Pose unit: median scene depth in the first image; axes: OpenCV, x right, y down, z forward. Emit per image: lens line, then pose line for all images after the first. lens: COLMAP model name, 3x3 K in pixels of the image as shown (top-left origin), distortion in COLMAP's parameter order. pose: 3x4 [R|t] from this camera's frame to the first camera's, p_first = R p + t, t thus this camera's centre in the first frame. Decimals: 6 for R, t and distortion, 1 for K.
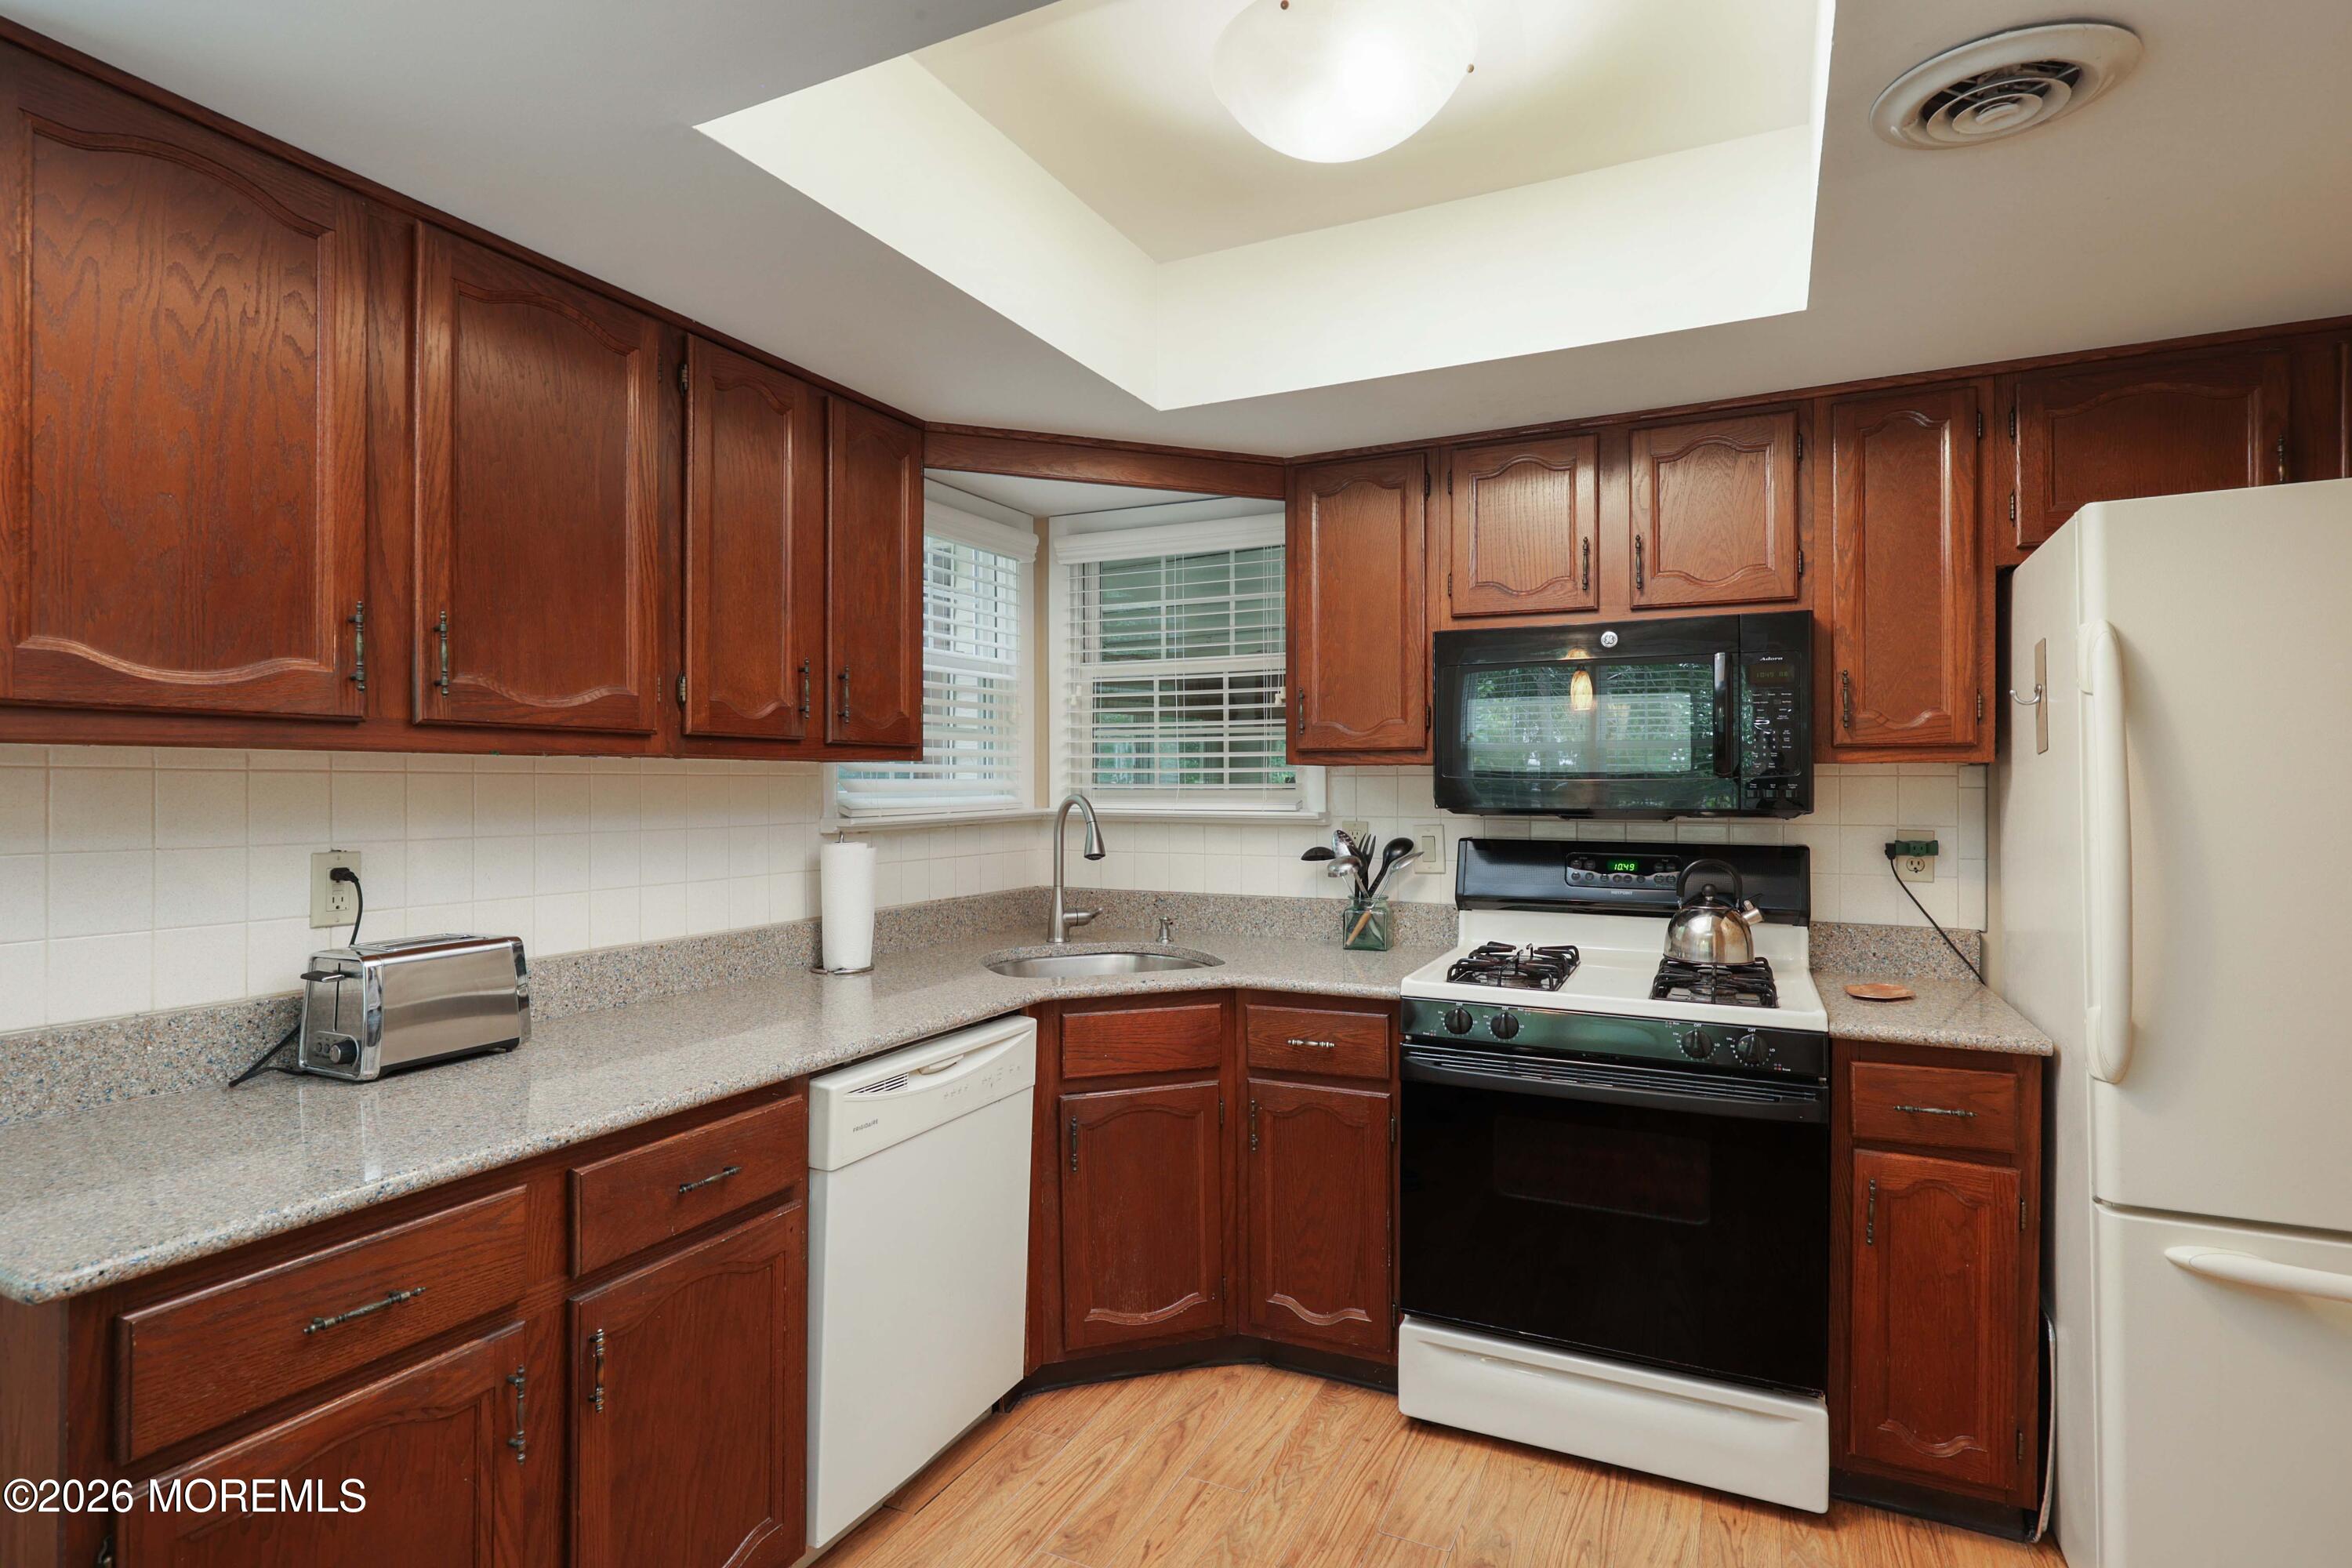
lens RADIAL K [[1203.3, 0, 1176.0], [0, 1203.3, 784.0], [0, 0, 1]] dist [-0.001165, -0.000362]
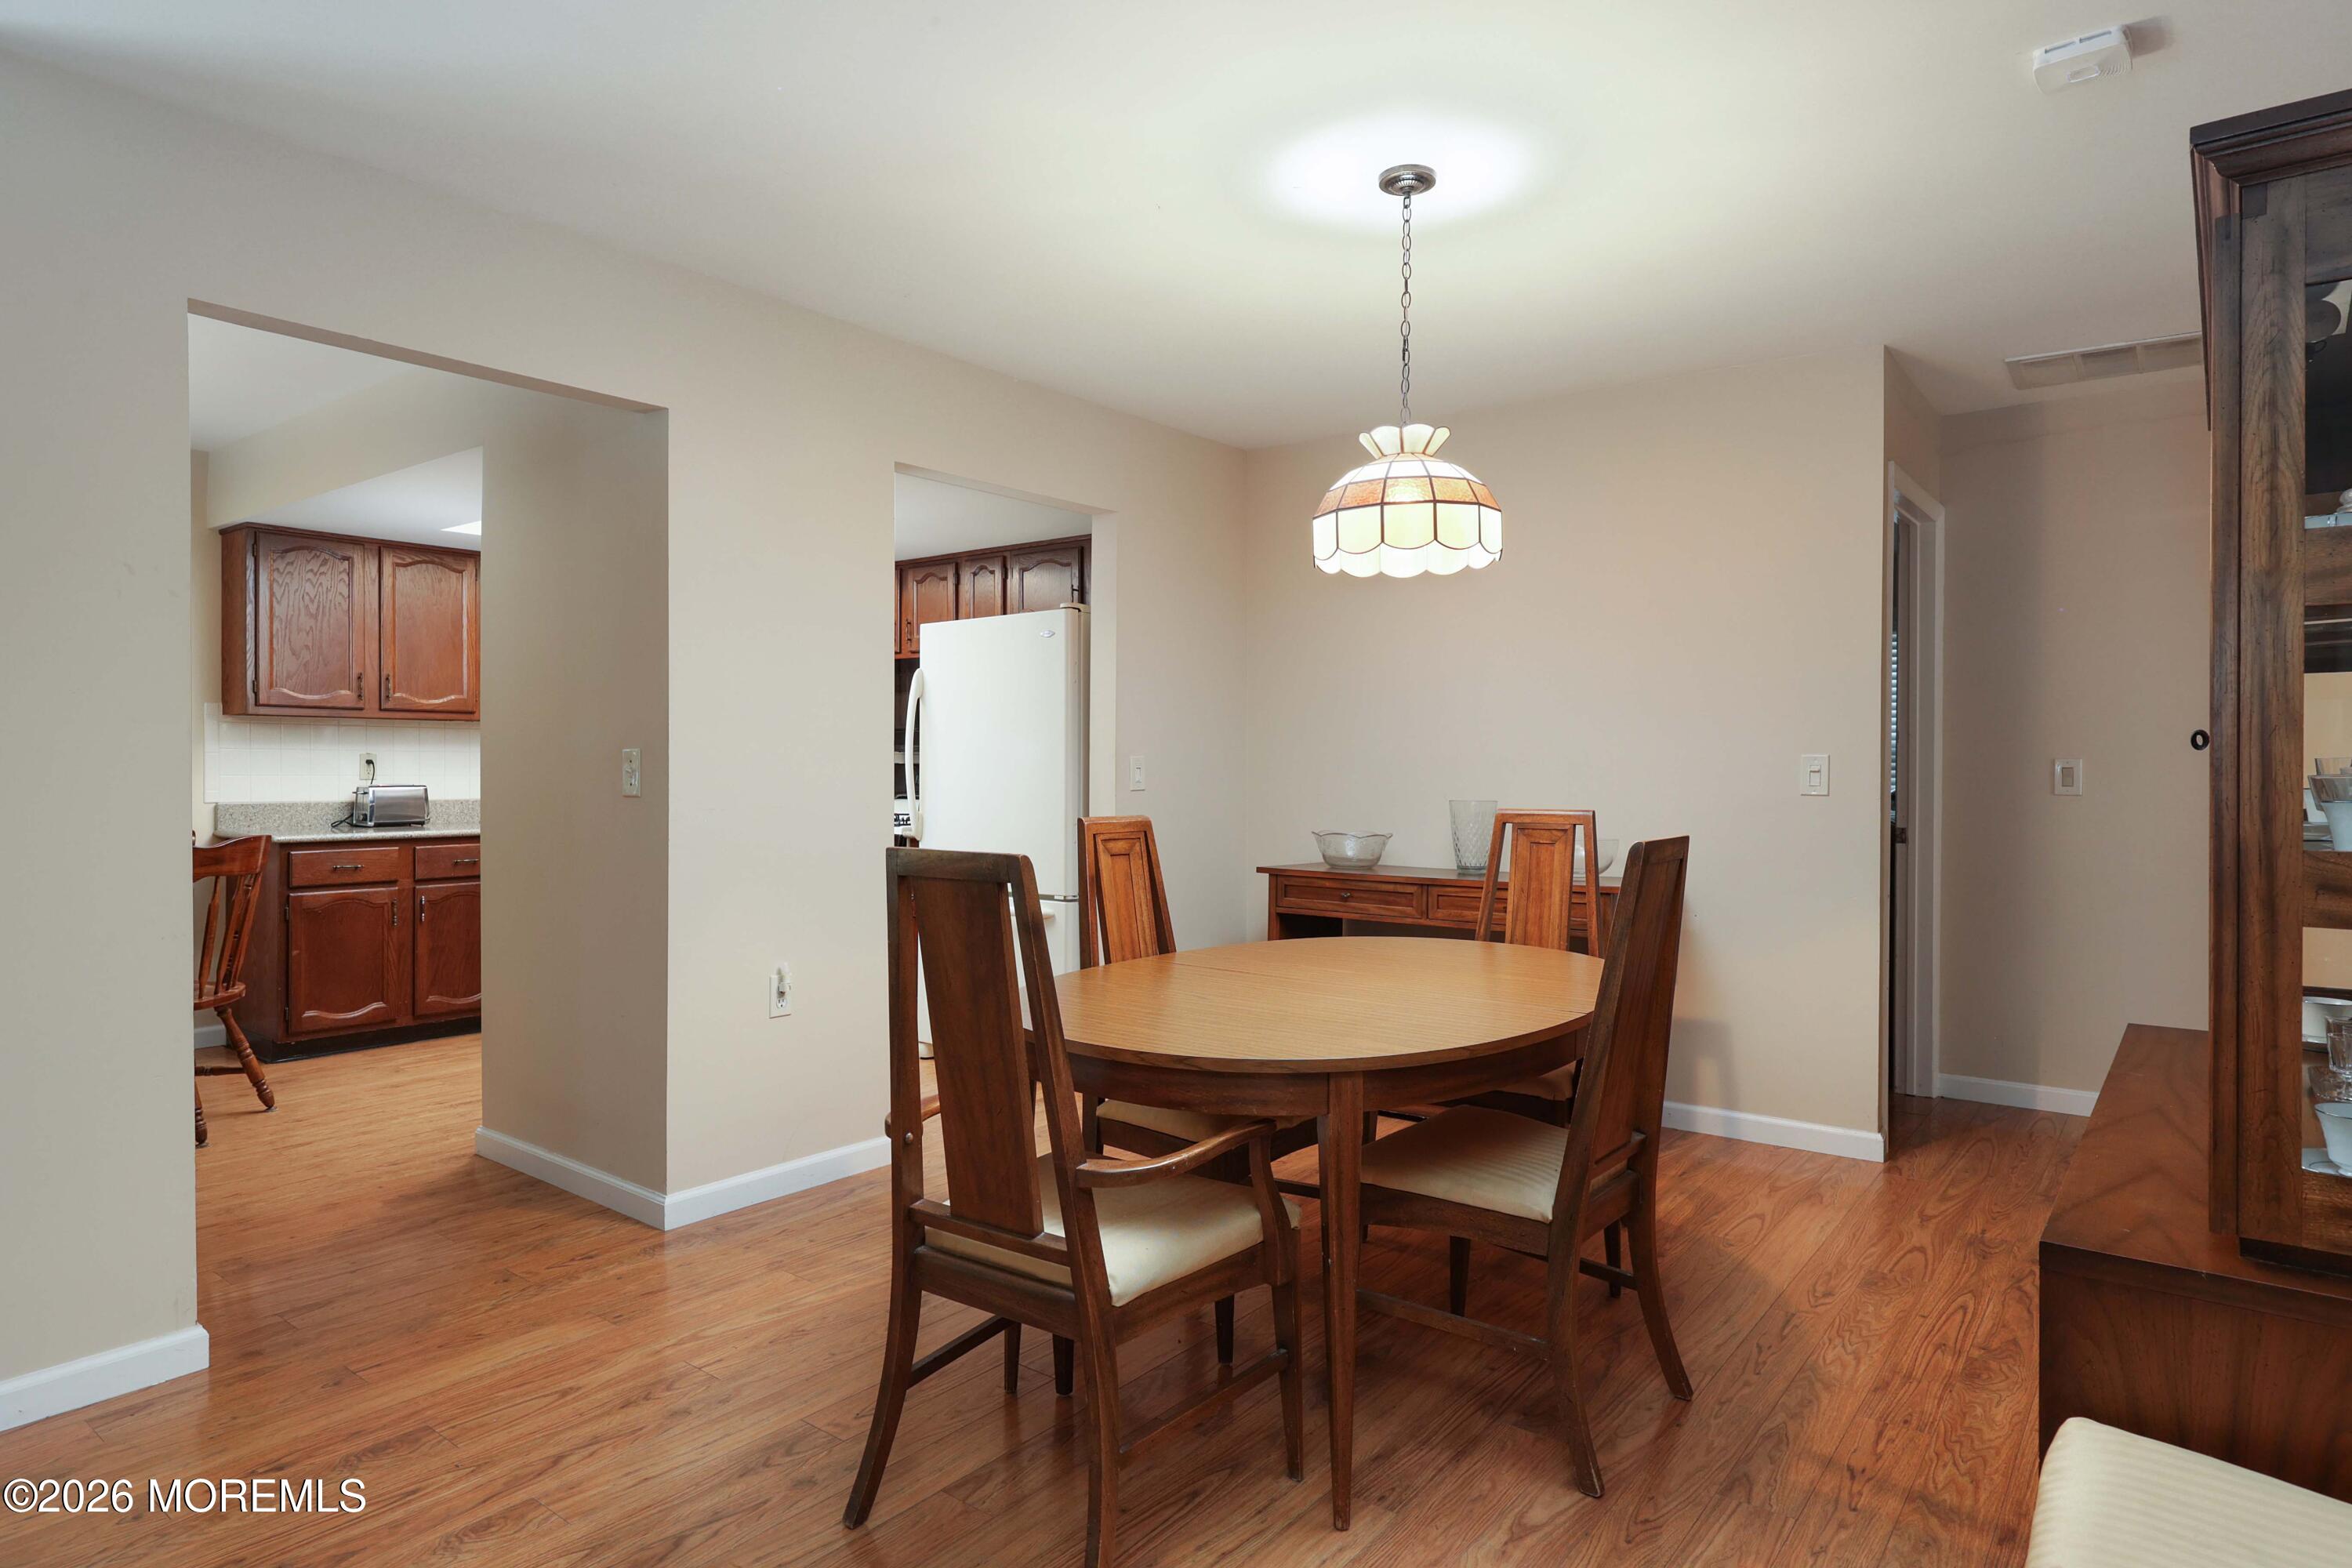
lens RADIAL K [[1345.1, 0, 1176.0], [0, 1345.1, 784.0], [0, 0, 1]] dist [-0.016493, -0.000621]
pose [[0.981308, 0.010622, -0.192150, 1.384908], [-0.008203, 0.999877, 0.013378, 0.052974], [0.192268, -0.011552, 0.981274, -1.348983]]
